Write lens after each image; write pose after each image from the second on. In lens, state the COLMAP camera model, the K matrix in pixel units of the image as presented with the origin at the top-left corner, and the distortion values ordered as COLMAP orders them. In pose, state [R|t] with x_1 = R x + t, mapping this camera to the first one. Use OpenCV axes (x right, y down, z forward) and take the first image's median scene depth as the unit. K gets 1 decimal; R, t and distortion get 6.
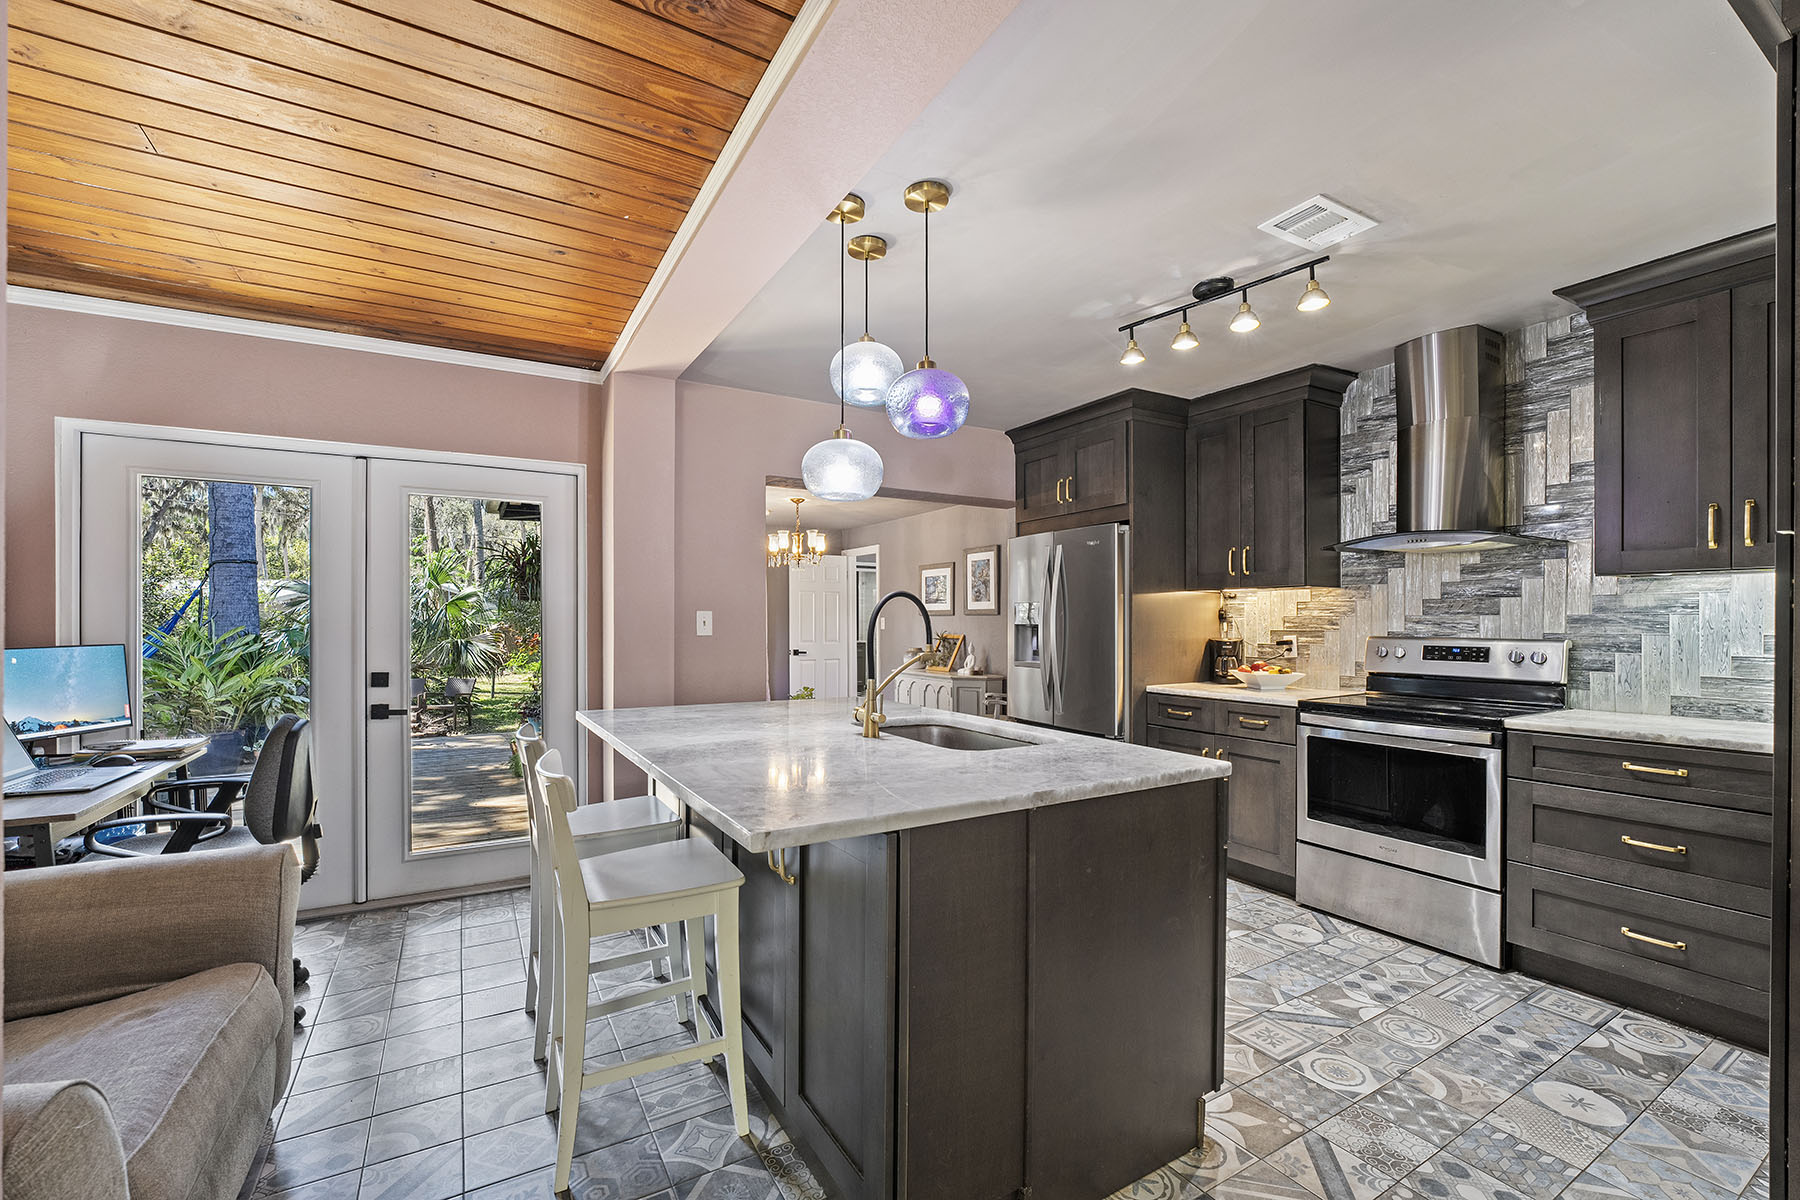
lens RADIAL K [[746.9, 0, 931.9], [0, 746.9, 617.0], [0, 0, 1]] dist [-0.011300, 0.003229]
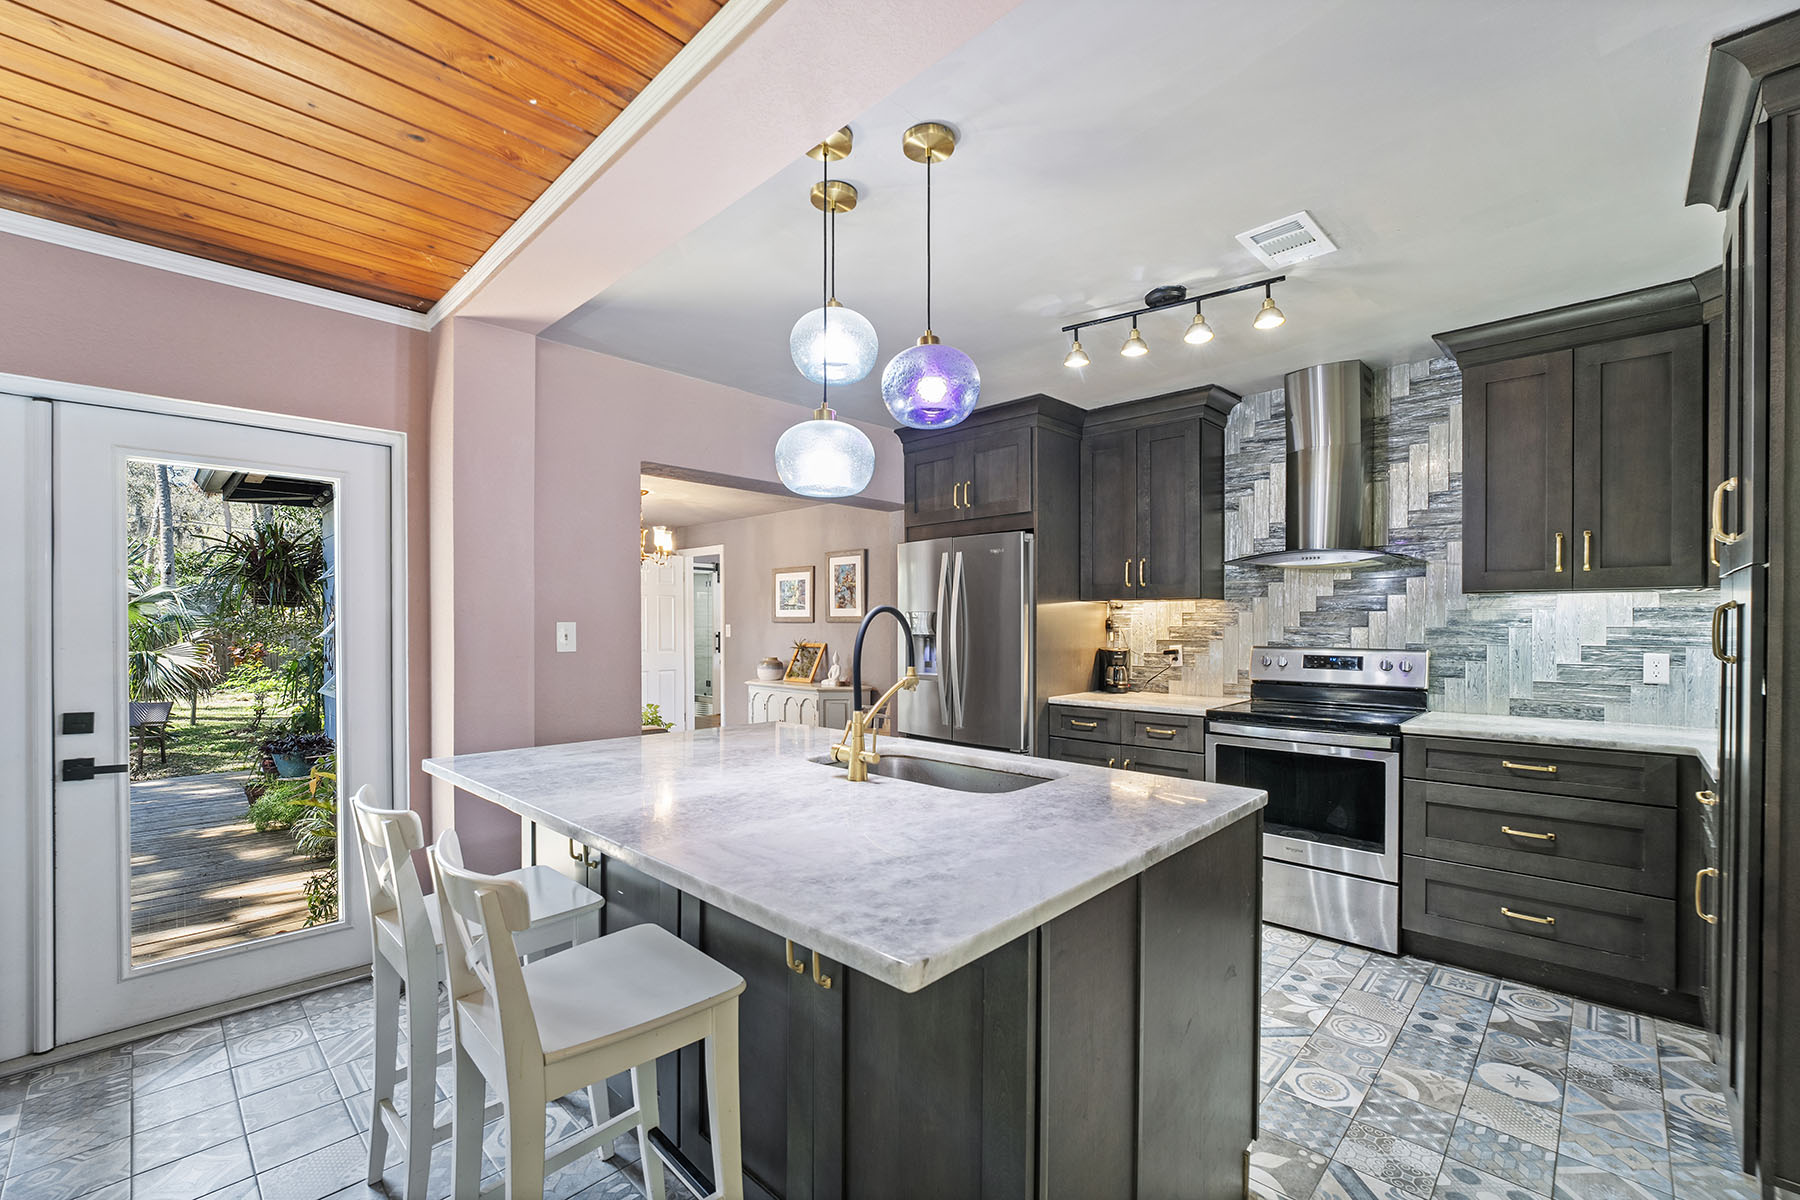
lens RADIAL K [[746.9, 0, 944.7], [0, 746.9, 623.6], [0, 0, 1]] dist [-0.011300, 0.003229]
pose [[0.962890, 0.000381, 0.269892, -0.155470], [-0.001633, 0.999989, 0.004415, -0.013102], [-0.269888, -0.004692, 0.962880, 0.123135]]
